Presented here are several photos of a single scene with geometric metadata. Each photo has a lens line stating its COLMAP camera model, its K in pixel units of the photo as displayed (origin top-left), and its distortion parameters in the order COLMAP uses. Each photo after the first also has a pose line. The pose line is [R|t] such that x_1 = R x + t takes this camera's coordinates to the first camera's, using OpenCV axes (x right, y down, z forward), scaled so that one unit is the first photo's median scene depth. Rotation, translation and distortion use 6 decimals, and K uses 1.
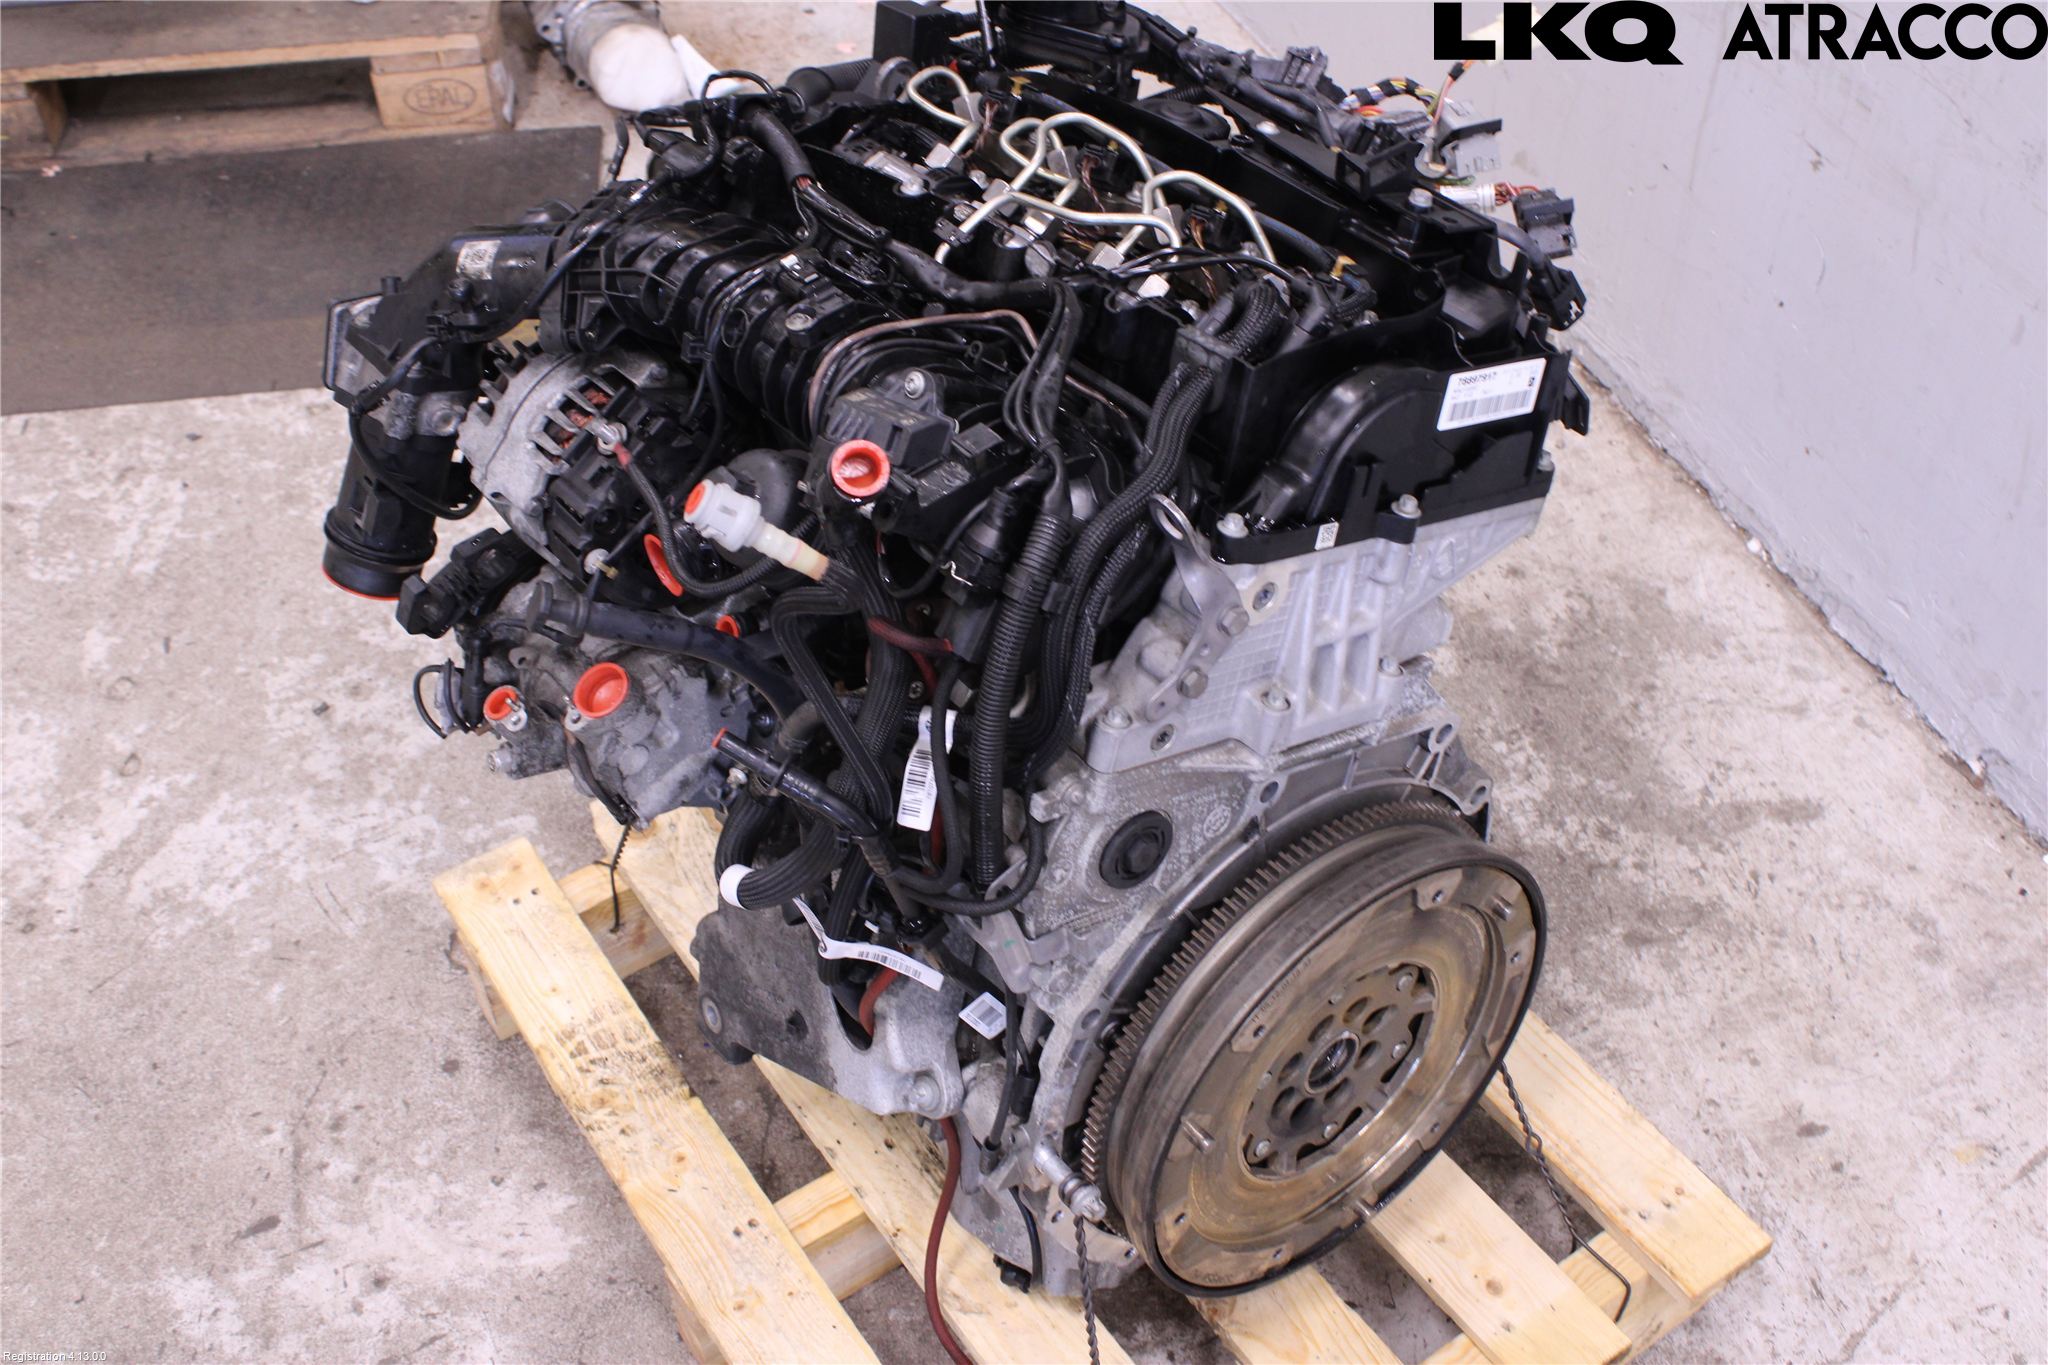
lens RADIAL K [[2286.8, 0, 1024.0], [0, 2286.8, 682.5], [0, 0, 1]] dist [-0.030257, 0.003140]
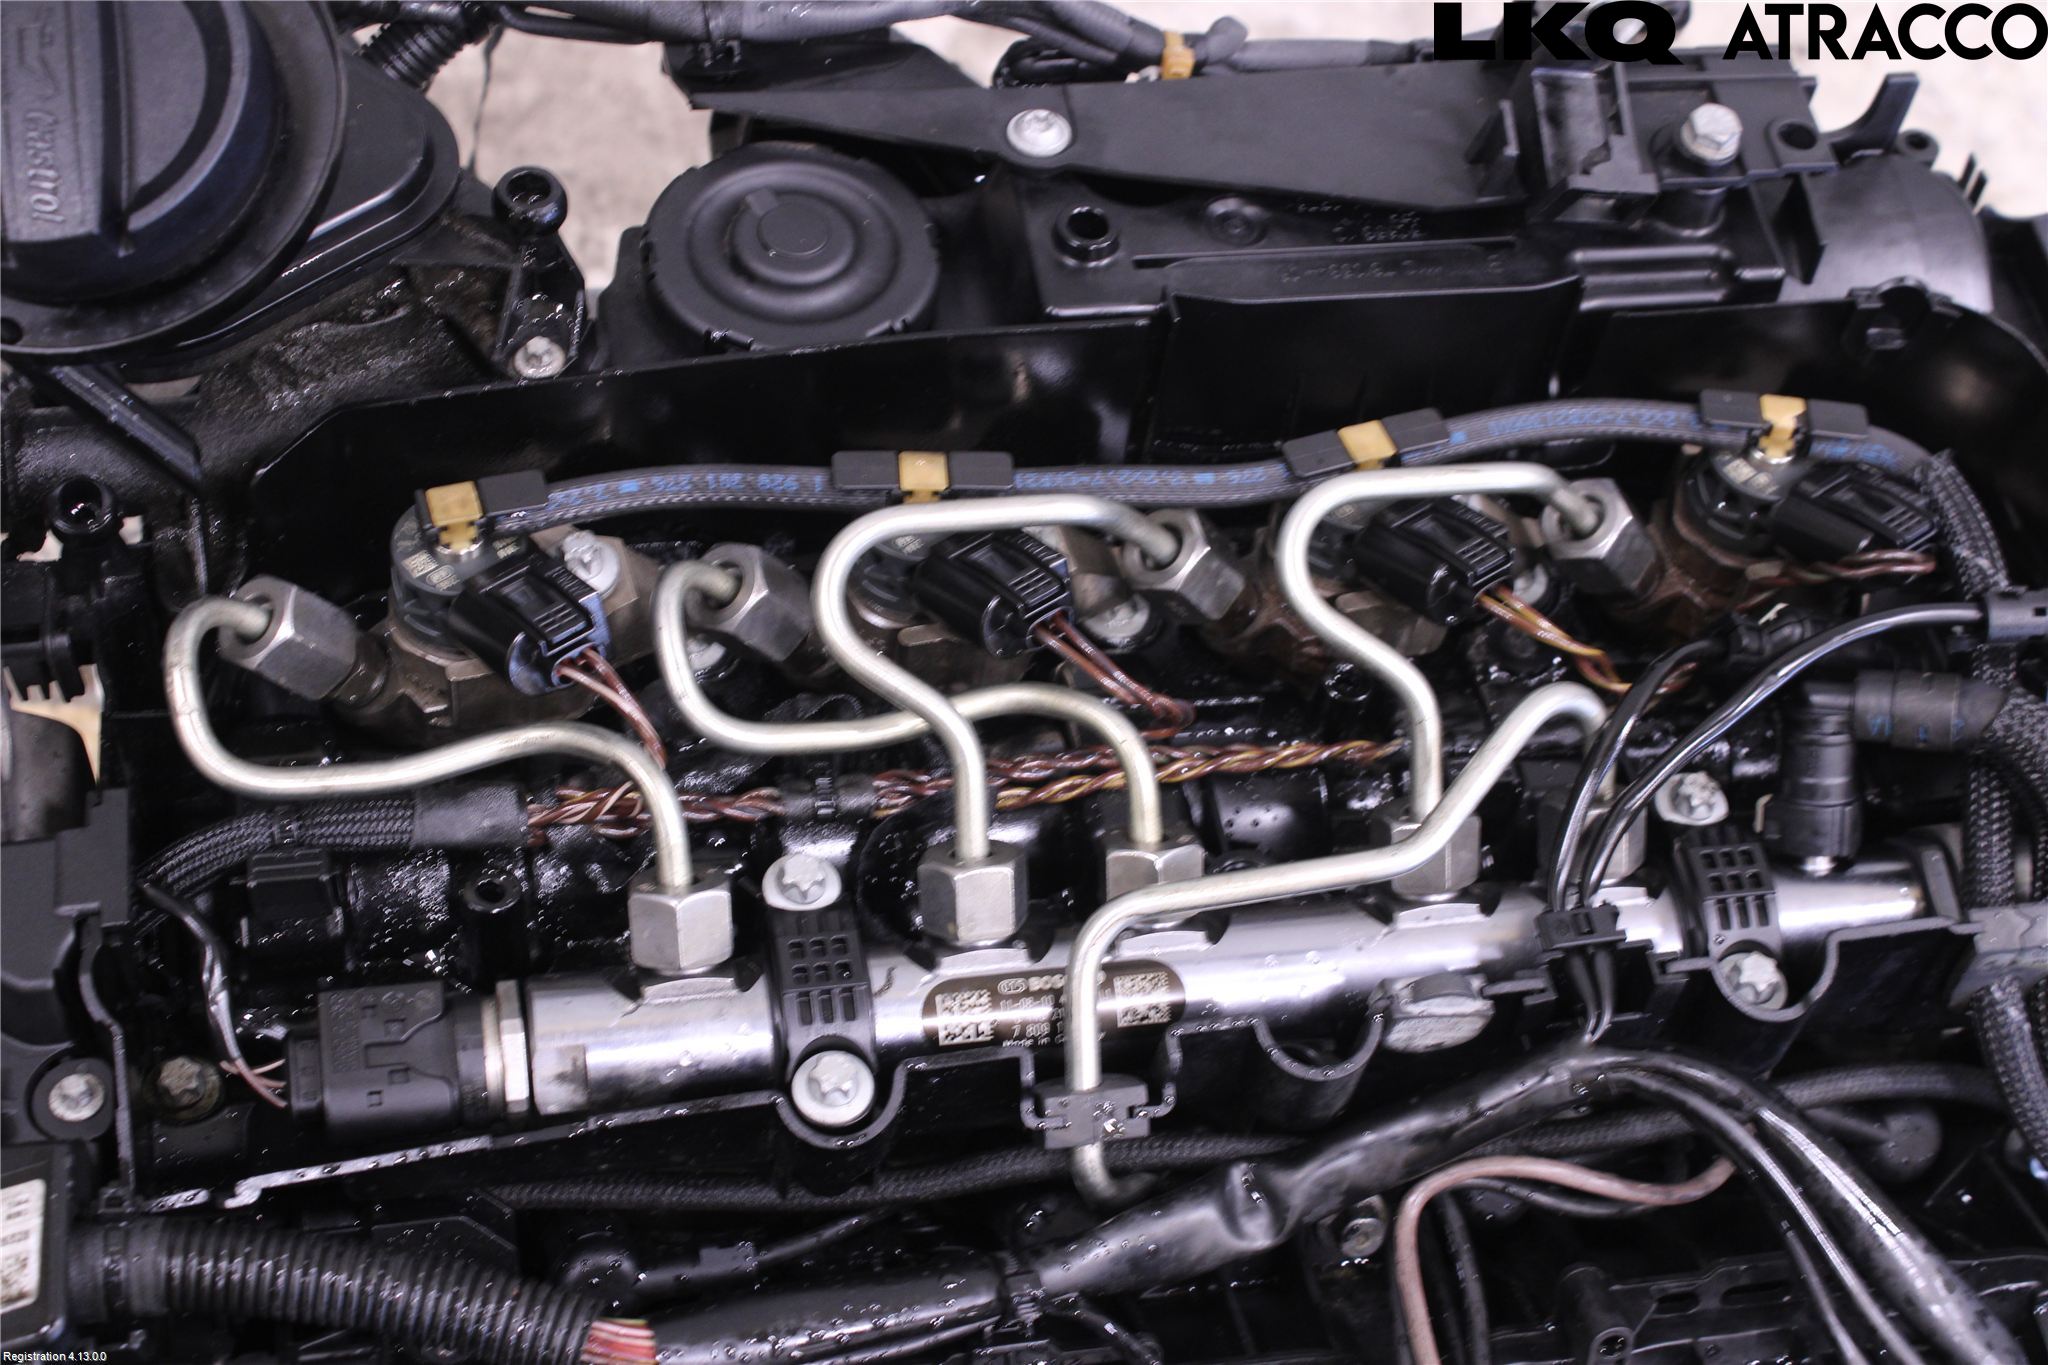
lens RADIAL K [[3198.1, 0, 1024.0], [0, 3198.1, 682.5], [0, 0, 1]] dist [0.017412, 0.035245]
pose [[0.480962, -0.783542, 0.393367, -0.183510], [0.436330, 0.603077, 0.667768, -0.586948], [-0.760455, -0.149533, 0.631940, 0.736029]]
